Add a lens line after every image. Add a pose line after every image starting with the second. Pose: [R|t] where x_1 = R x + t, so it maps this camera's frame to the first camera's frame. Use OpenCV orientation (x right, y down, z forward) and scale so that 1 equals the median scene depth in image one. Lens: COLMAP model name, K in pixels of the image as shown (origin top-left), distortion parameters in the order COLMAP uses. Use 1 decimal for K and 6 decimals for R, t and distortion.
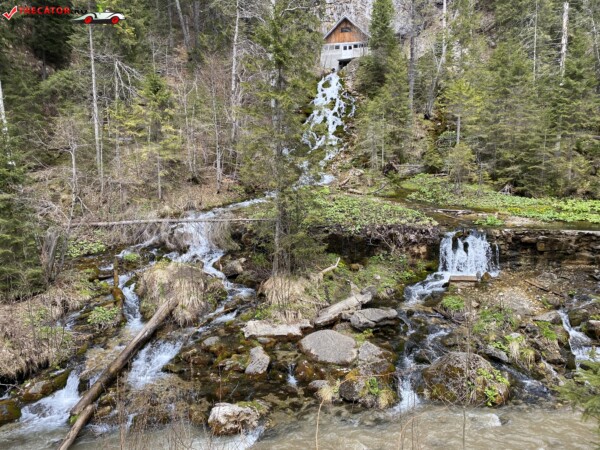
lens RADIAL K [[455.1, 0, 296.9], [0, 455.1, 223.1], [0, 0, 1]] dist [0.049725, -0.058629]
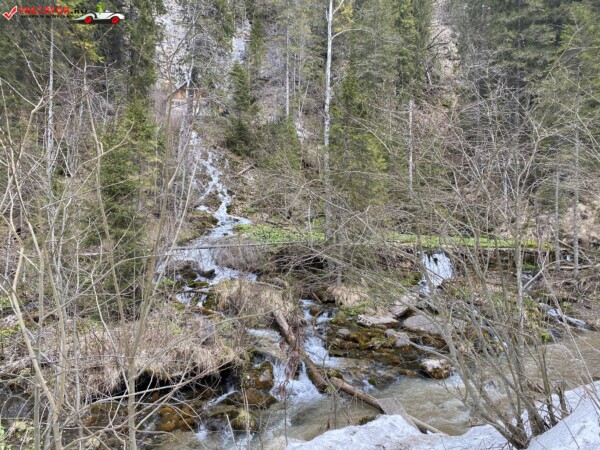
lens RADIAL K [[455.1, 0, 301.2], [0, 455.1, 226.0], [0, 0, 1]] dist [0.049725, -0.058629]
pose [[0.868138, 0.021644, 0.495851, -0.603778], [0.041862, 0.992295, -0.116607, 0.081290], [-0.494555, 0.121989, 0.860543, 0.000327]]
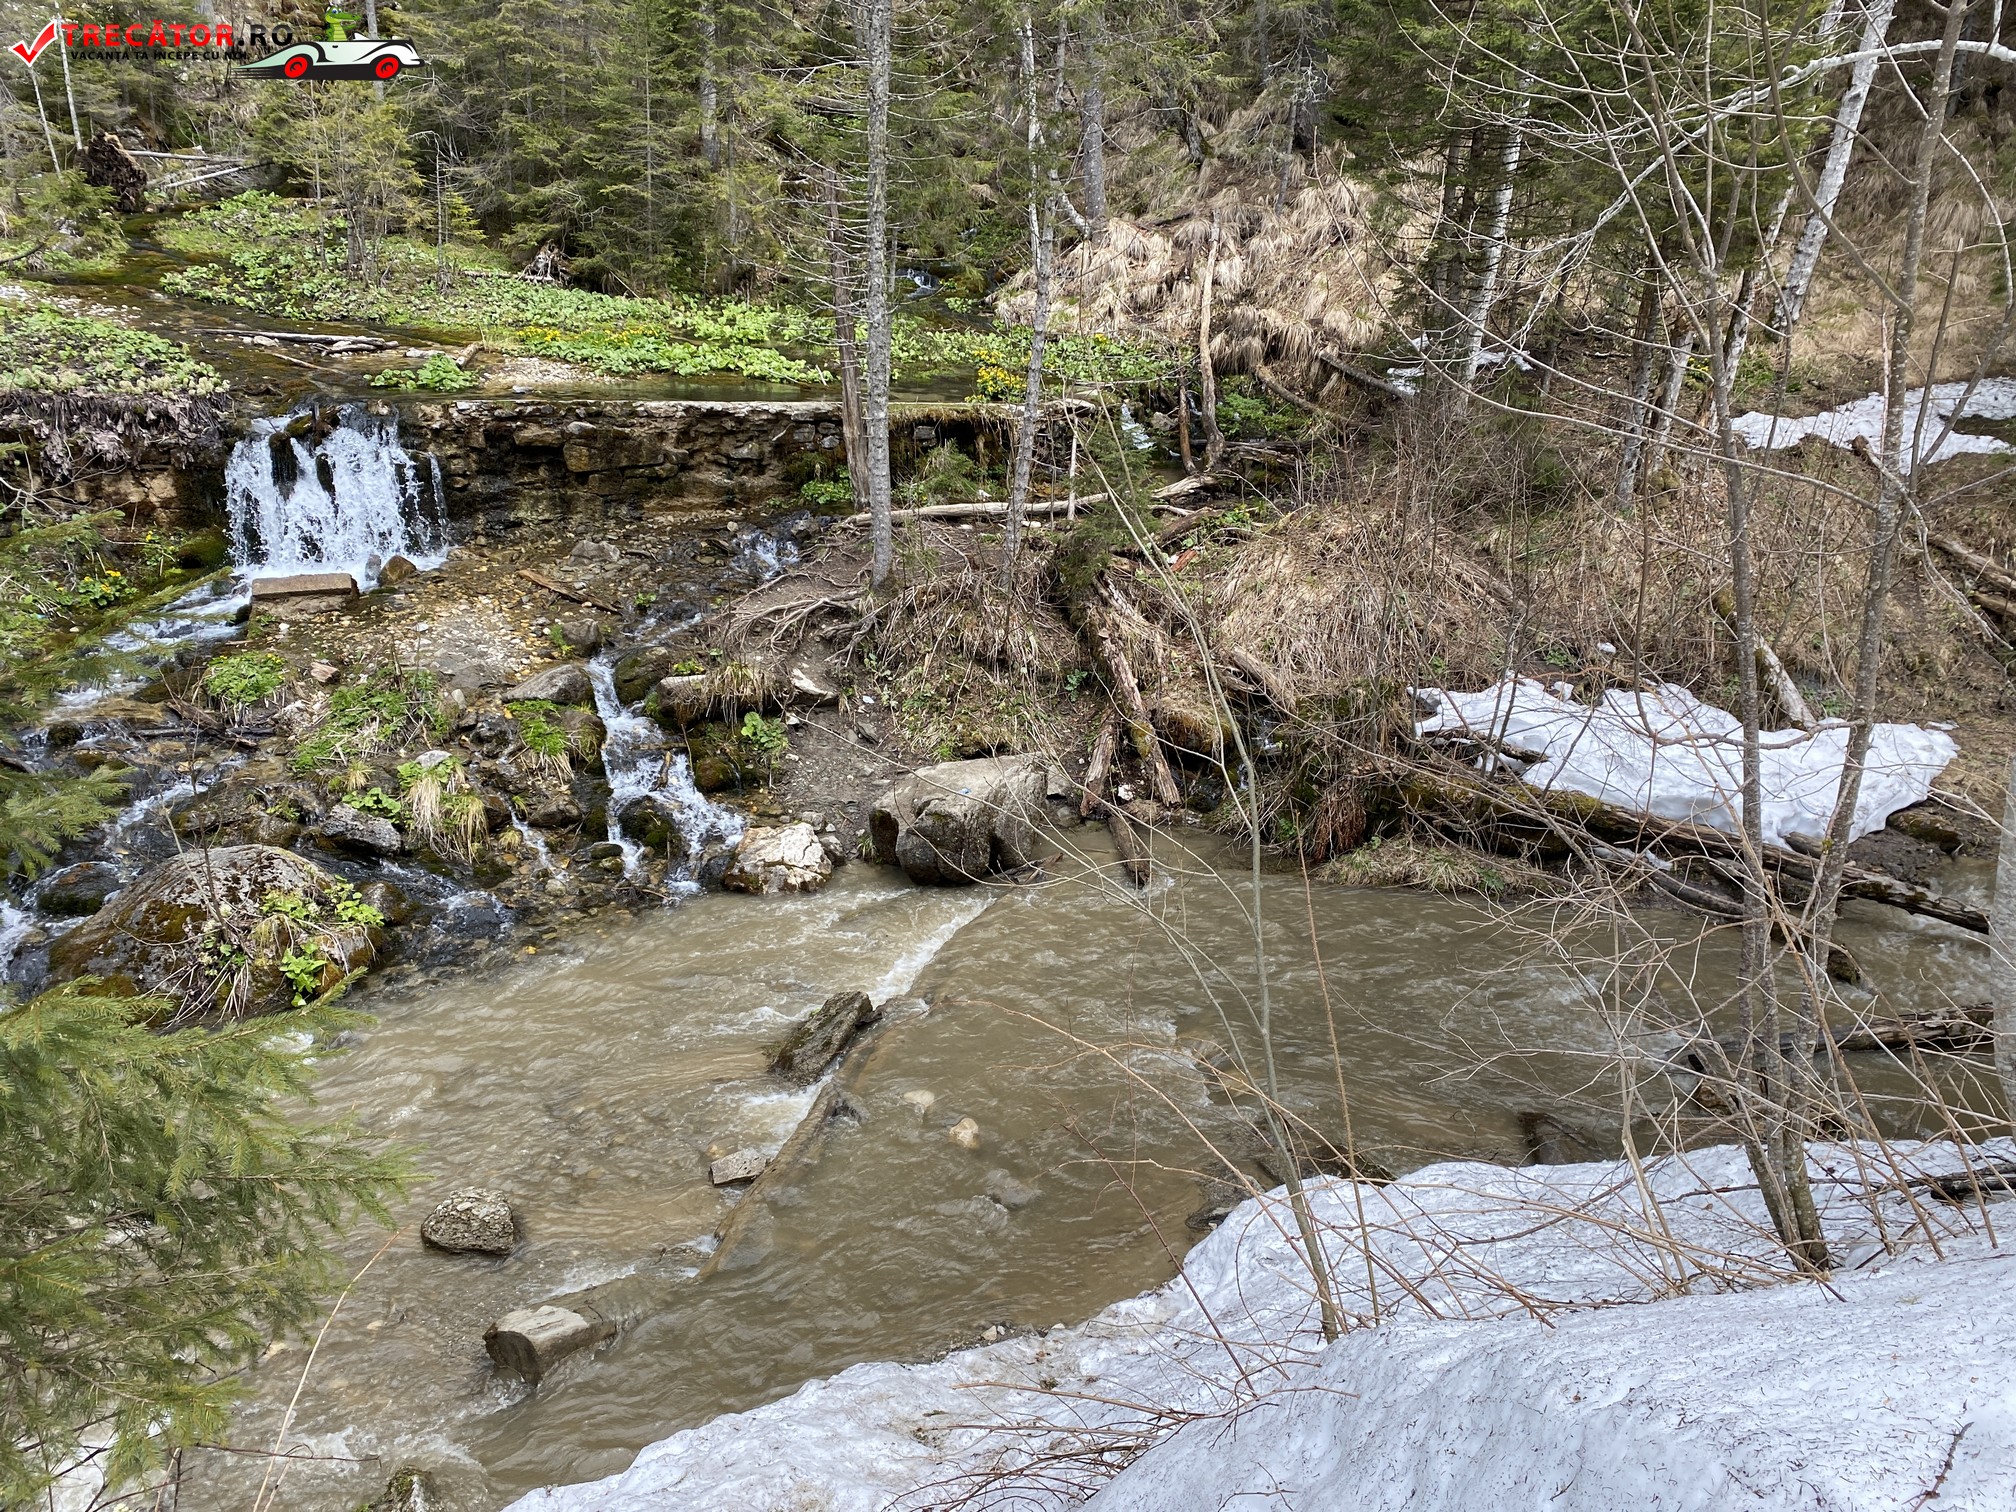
lens RADIAL K [[1529.1, 0, 1018.7], [0, 1529.1, 753.7], [0, 0, 1]] dist [0.049725, -0.058629]
pose [[0.812450, -0.153622, 0.562428, 0.141047], [0.020291, 0.971528, 0.236053, 0.005634], [-0.582677, -0.180369, 0.792436, -0.020734]]
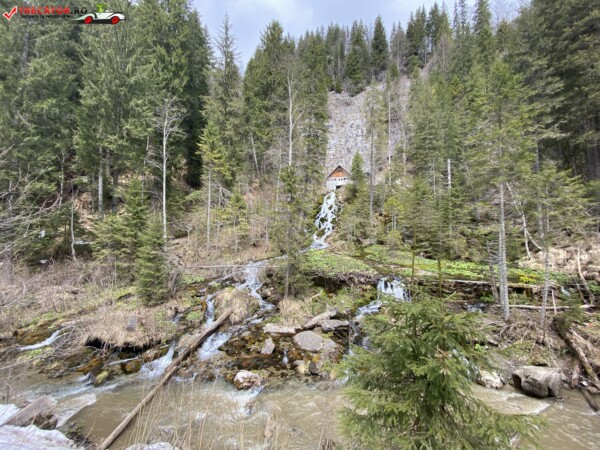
lens RADIAL K [[241.9, 0, 298.2], [0, 241.9, 225.4], [0, 0, 1]] dist [0.021988, -0.021163]
pose [[0.996150, 0.018721, -0.085646, 0.068171], [-0.033249, 0.984623, -0.171497, -0.008843], [0.081118, 0.173684, 0.981455, -0.018823]]
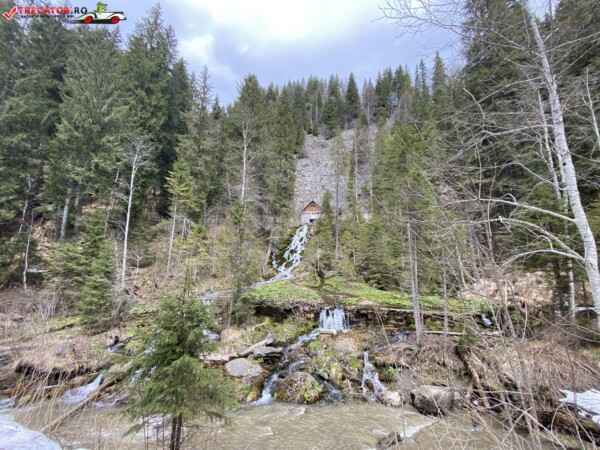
lens RADIAL K [[241.9, 0, 298.6], [0, 241.9, 224.9], [0, 0, 1]] dist [0.021988, -0.021163]
pose [[0.999277, 0.029314, -0.024208, 0.213322], [-0.035308, 0.951682, -0.305048, 0.006442], [0.014096, 0.305683, 0.952029, -0.084852]]
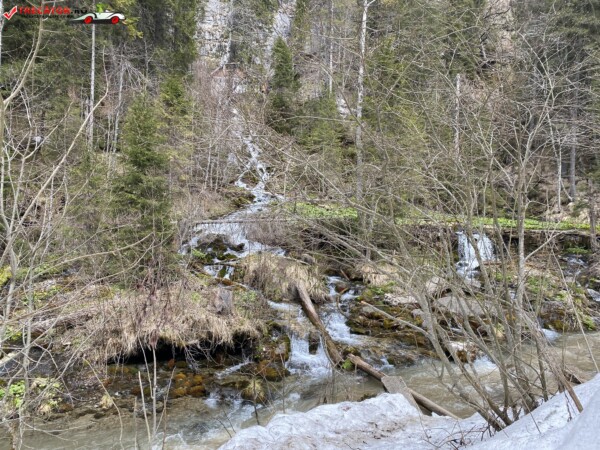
lens RADIAL K [[455.1, 0, 294.6], [0, 455.1, 224.1], [0, 0, 1]] dist [0.049725, -0.058629]
pose [[0.918320, 0.022808, 0.395180, -0.563172], [0.009743, 0.996734, -0.080167, 0.091010], [-0.395718, 0.077469, 0.915099, 0.000042]]
